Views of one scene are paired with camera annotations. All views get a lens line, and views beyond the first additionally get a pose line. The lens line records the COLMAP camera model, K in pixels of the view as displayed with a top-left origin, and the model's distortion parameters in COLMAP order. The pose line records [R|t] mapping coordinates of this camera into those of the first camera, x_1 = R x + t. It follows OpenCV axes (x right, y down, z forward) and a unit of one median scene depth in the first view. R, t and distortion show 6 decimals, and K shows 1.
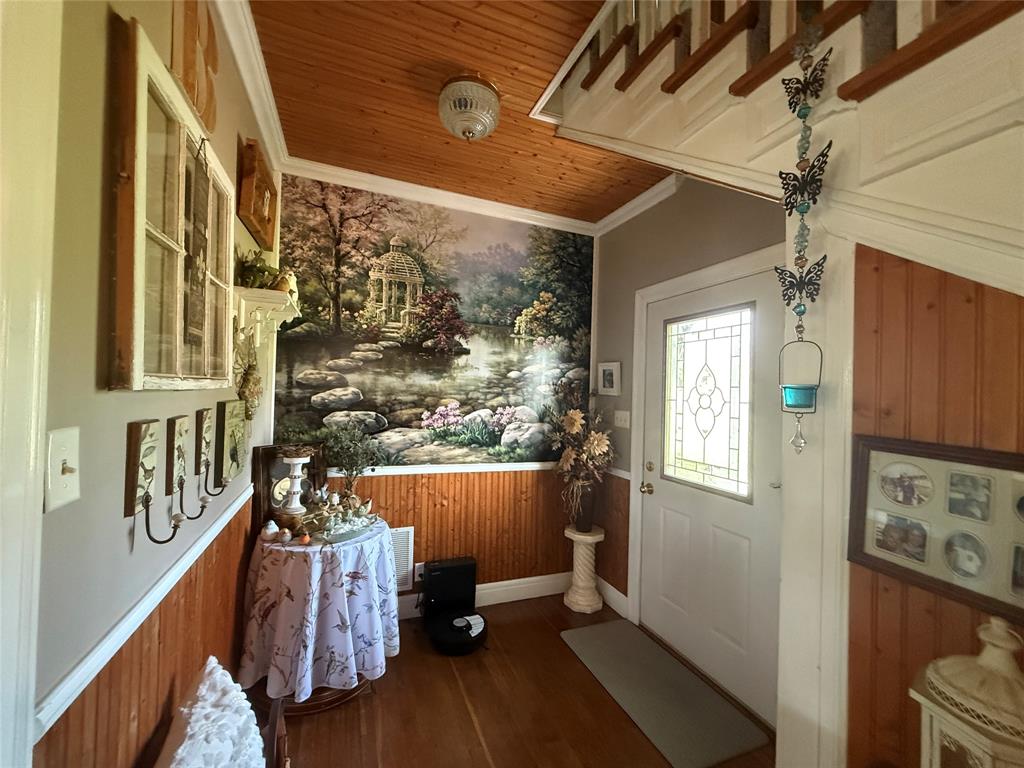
lens RADIAL K [[409.8, 0, 510.5], [0, 409.8, 385.7], [0, 0, 1]] dist [-0.002236, 0.000203]
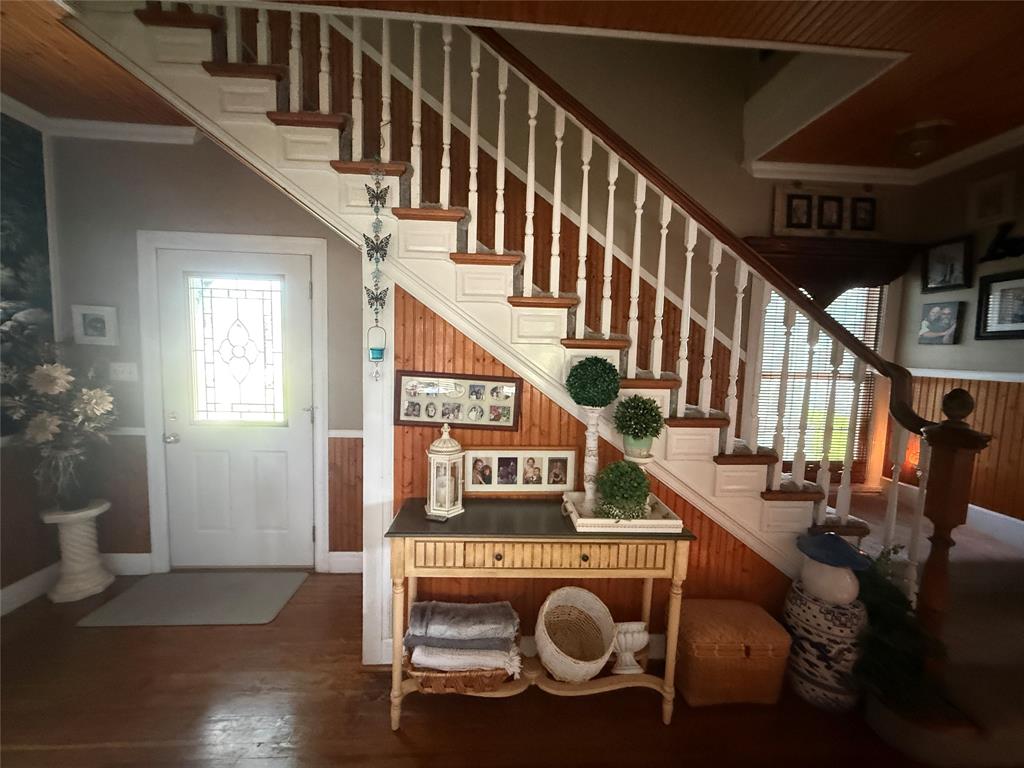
lens RADIAL K [[409.8, 0, 510.5], [0, 409.8, 385.7], [0, 0, 1]] dist [-0.002236, 0.000203]
pose [[0.325799, -0.100463, 0.940086, -0.302660], [-0.033954, 0.992454, 0.117827, -0.023246], [-0.944829, -0.070307, 0.319929, -0.091527]]
